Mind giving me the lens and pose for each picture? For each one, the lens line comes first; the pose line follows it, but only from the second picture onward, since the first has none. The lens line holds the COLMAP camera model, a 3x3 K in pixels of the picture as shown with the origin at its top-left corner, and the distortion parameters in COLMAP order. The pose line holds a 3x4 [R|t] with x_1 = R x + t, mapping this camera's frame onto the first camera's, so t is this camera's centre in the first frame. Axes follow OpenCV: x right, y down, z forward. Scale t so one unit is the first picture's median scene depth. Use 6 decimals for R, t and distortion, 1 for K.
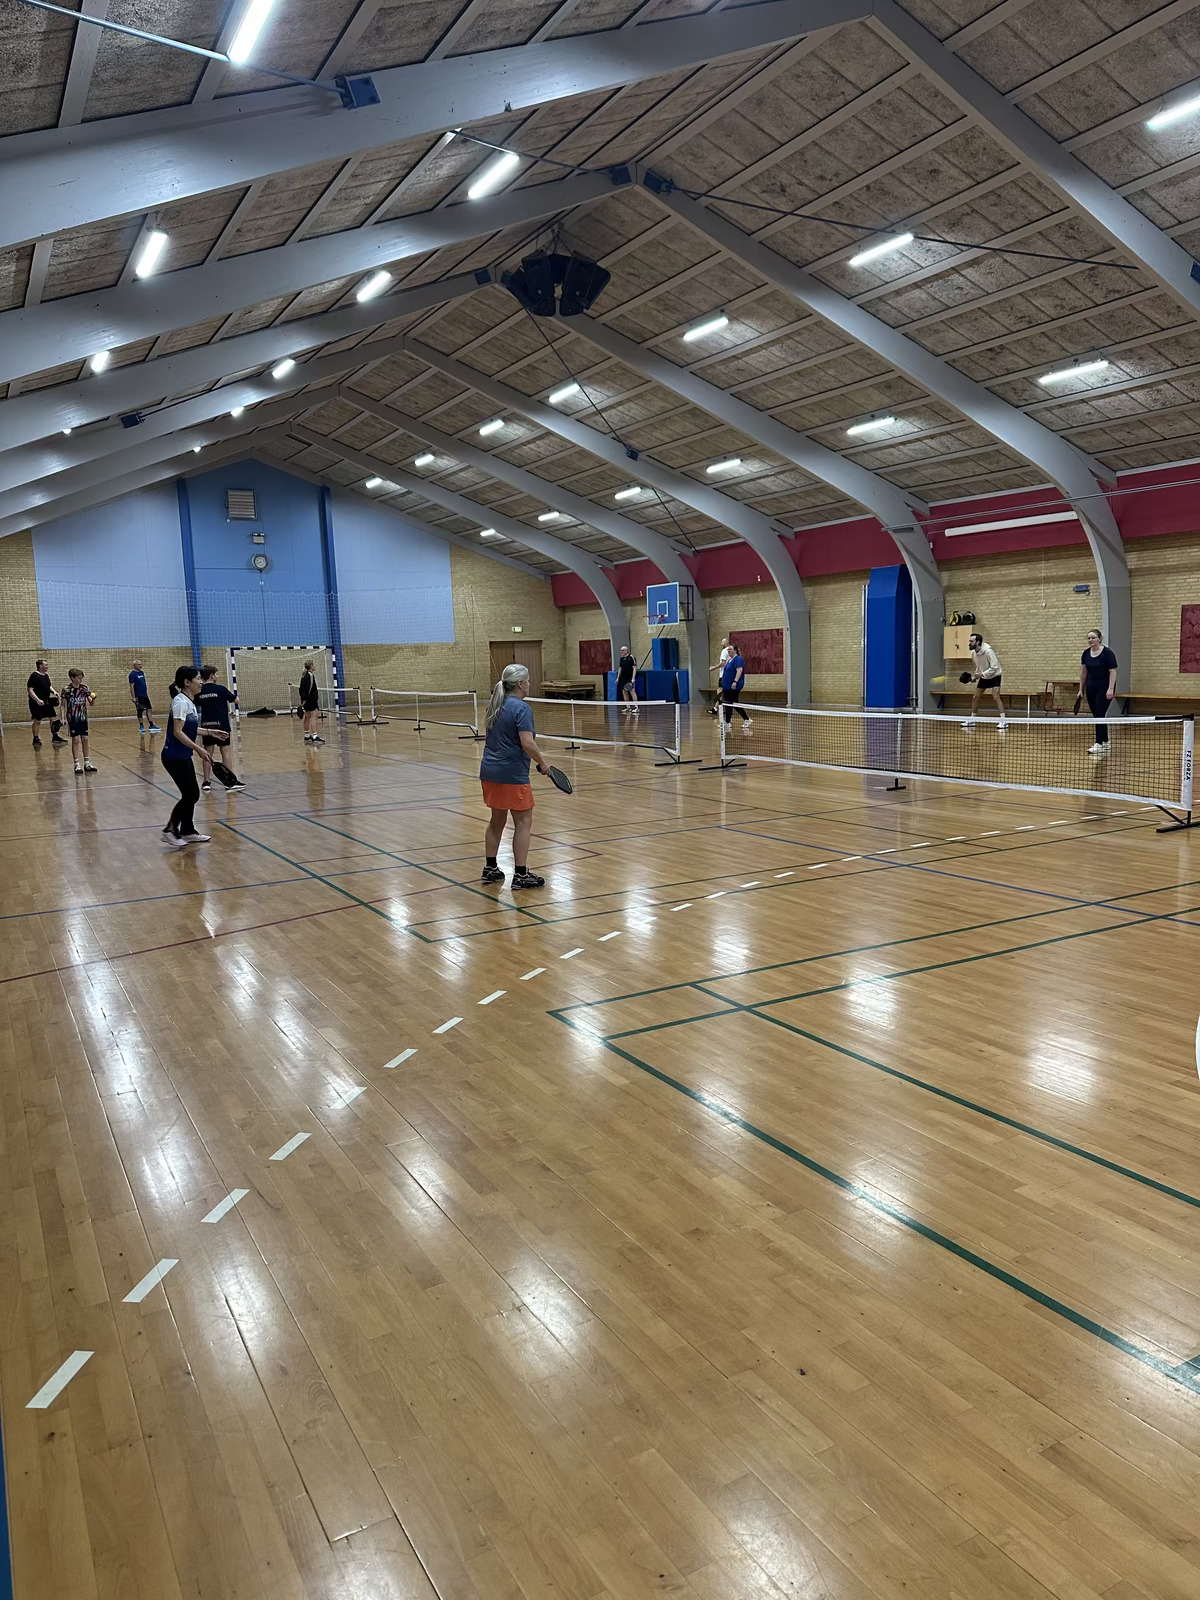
lens RADIAL K [[1107.3, 0, 615.5], [0, 1107.3, 817.6], [0, 0, 1]] dist [0.035065, -0.052825]
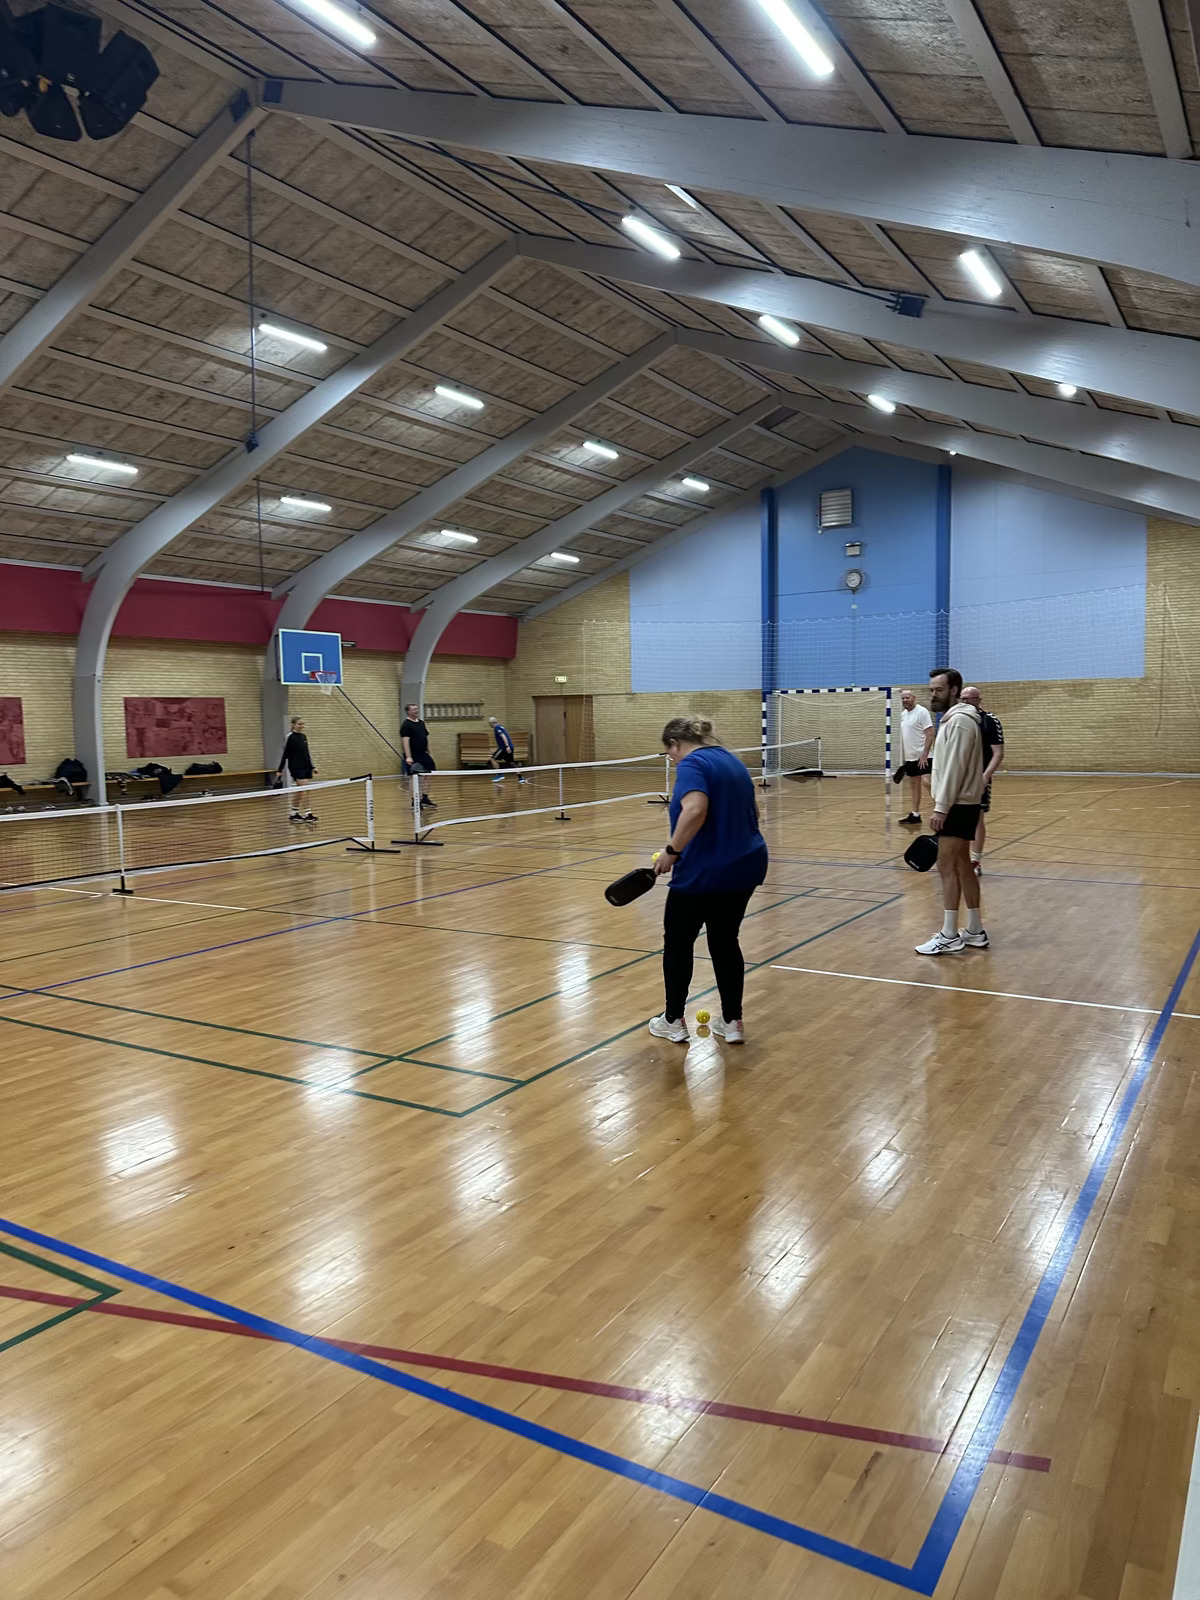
lens RADIAL K [[1107.3, 0, 605.9], [0, 1107.3, 812.6], [0, 0, 1]] dist [0.035065, -0.052825]
pose [[0.462961, 0.097360, -0.881015, 0.336598], [-0.122877, 0.991402, 0.044989, -0.093320], [0.877820, 0.087428, 0.470944, 0.565693]]
